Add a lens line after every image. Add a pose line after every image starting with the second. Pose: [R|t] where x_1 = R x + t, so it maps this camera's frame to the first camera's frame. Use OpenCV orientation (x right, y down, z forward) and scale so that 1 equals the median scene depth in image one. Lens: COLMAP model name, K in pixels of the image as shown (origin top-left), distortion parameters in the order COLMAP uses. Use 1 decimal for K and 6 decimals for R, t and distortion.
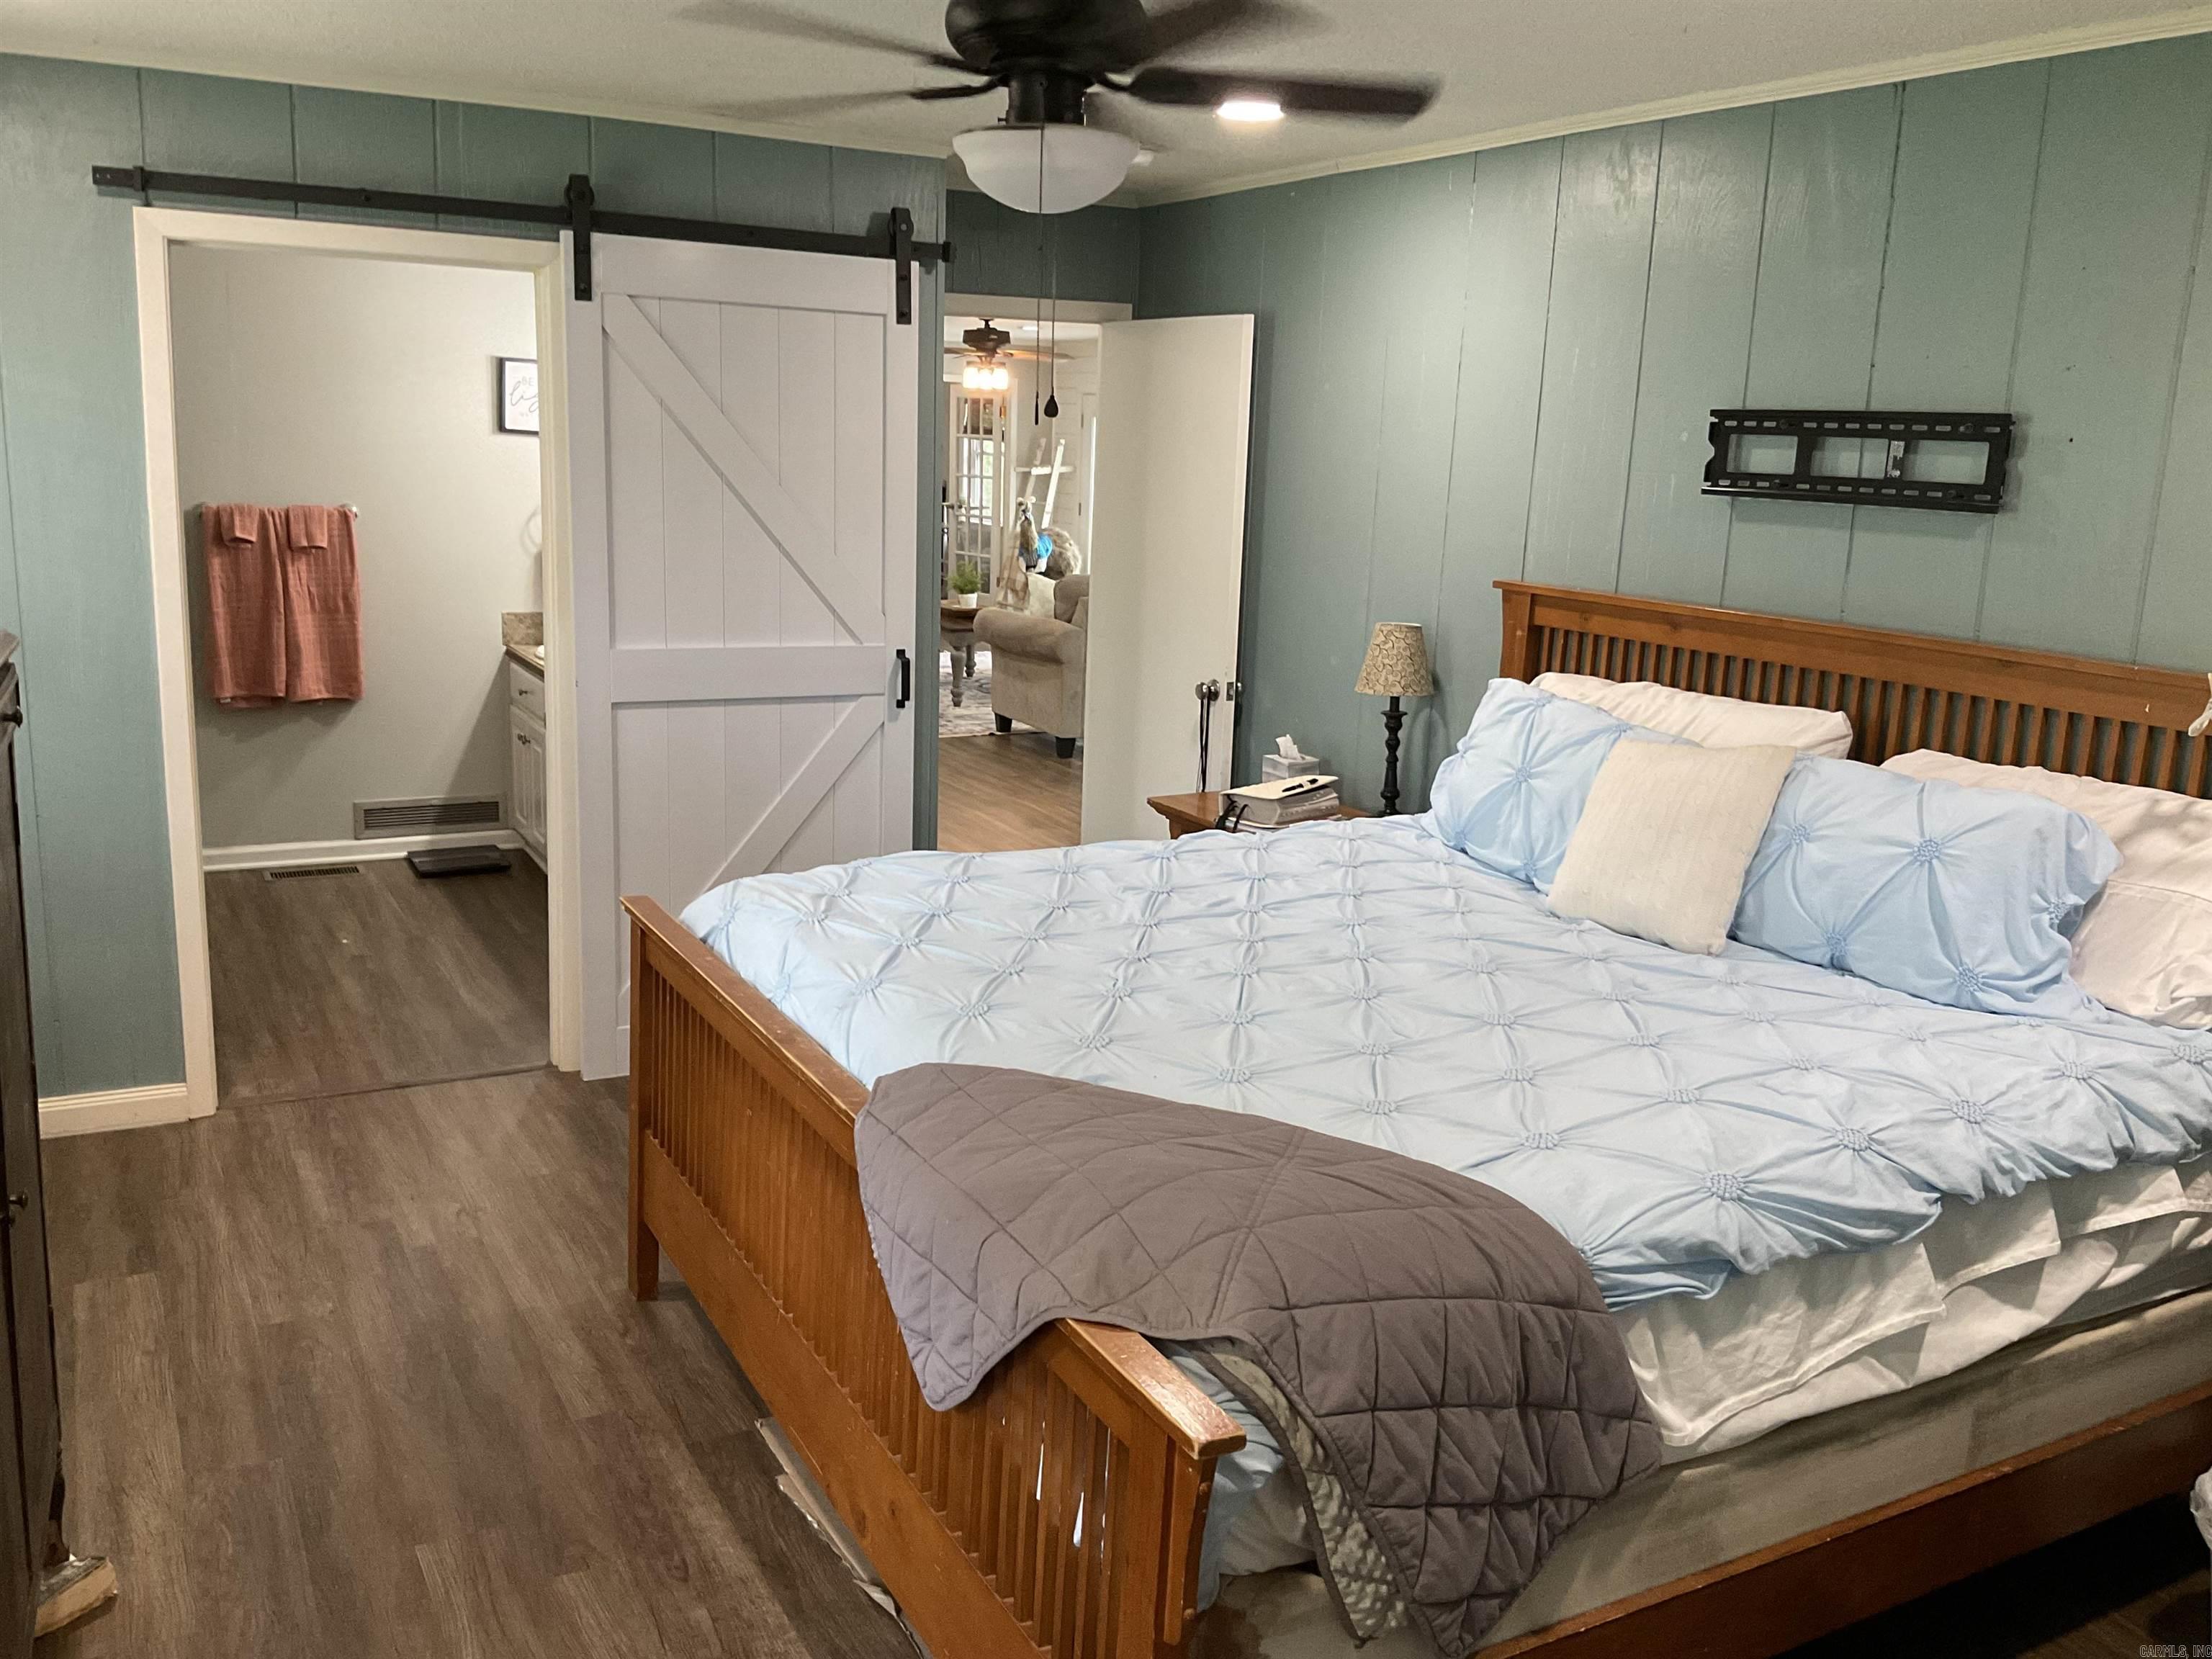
lens RADIAL K [[1863.0, 0, 1104.8], [0, 1863.0, 831.6], [0, 0, 1]] dist [0.097527, -0.198235]
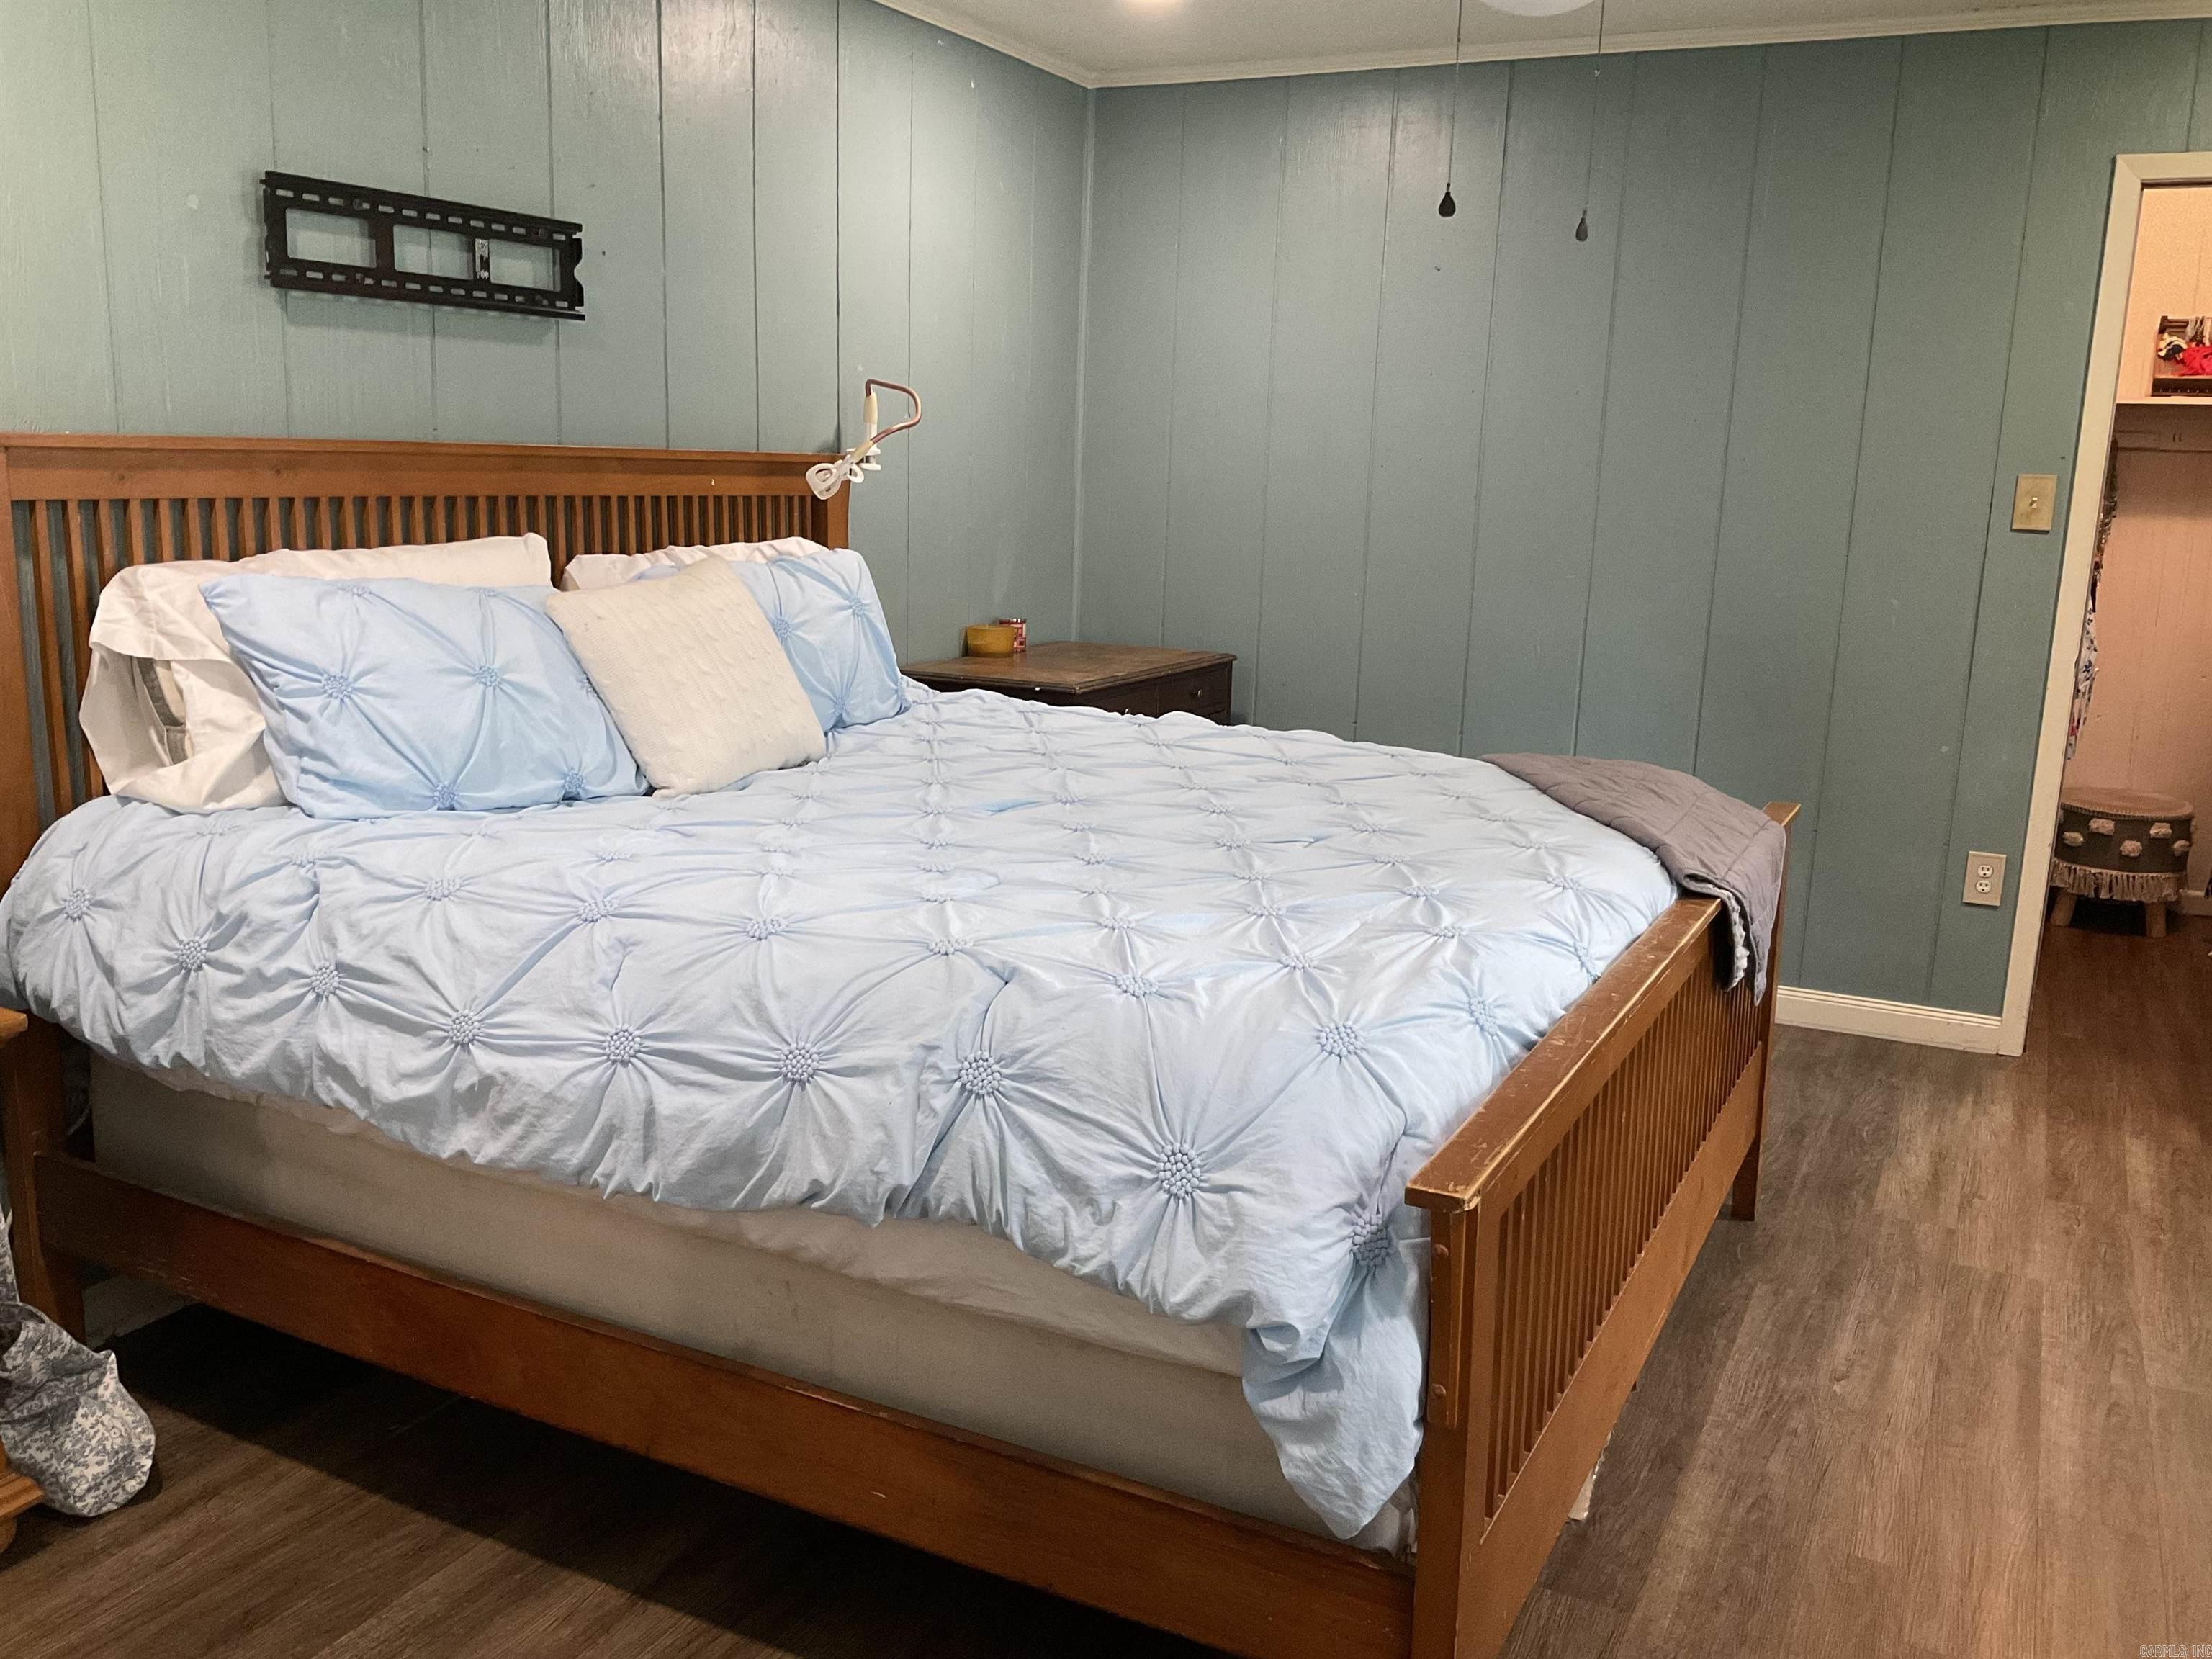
lens RADIAL K [[1863.0, 0, 1105.1], [0, 1863.0, 832.3], [0, 0, 1]] dist [0.097527, -0.198235]
pose [[-0.566749, -0.217394, 0.794692, -0.550333], [0.126355, 0.930215, 0.344580, -0.210929], [-0.814143, 0.295704, -0.499730, 1.270981]]
